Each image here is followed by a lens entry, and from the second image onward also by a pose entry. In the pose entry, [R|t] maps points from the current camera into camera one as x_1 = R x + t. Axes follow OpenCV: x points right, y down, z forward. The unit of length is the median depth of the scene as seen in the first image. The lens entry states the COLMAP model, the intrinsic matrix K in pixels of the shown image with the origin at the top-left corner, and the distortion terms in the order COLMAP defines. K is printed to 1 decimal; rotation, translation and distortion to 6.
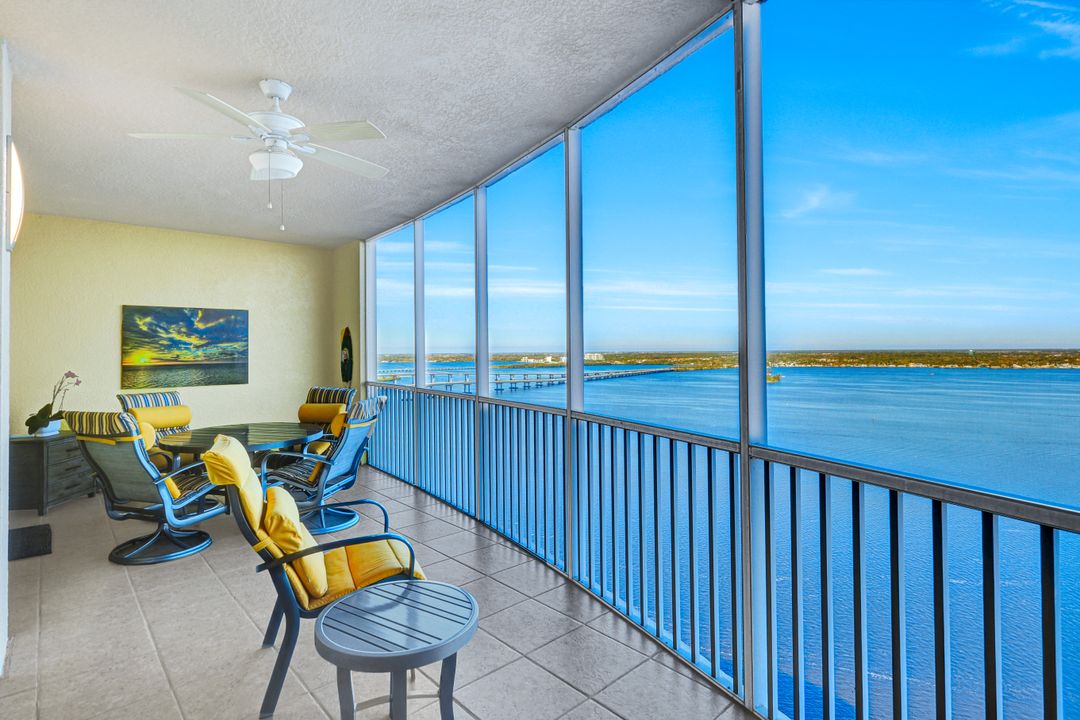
lens RADIAL K [[531.5, 0, 536.3], [0, 531.5, 343.8], [0, 0, 1]] dist [-0.000606, -0.002058]
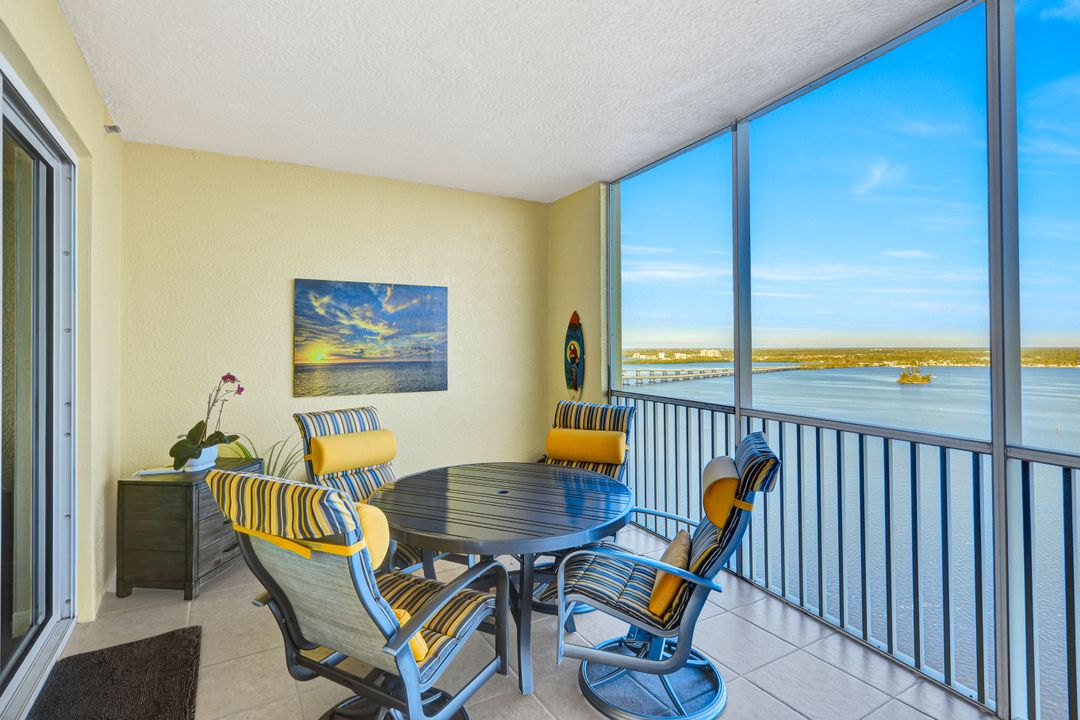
lens RADIAL K [[531.5, 0, 536.3], [0, 531.5, 343.8], [0, 0, 1]] dist [-0.000606, -0.002058]
pose [[0.978492, 0.003176, -0.206262, -0.306004], [-0.001483, 0.999964, 0.008363, 0.007235], [0.206281, -0.007878, 0.978461, 0.359417]]
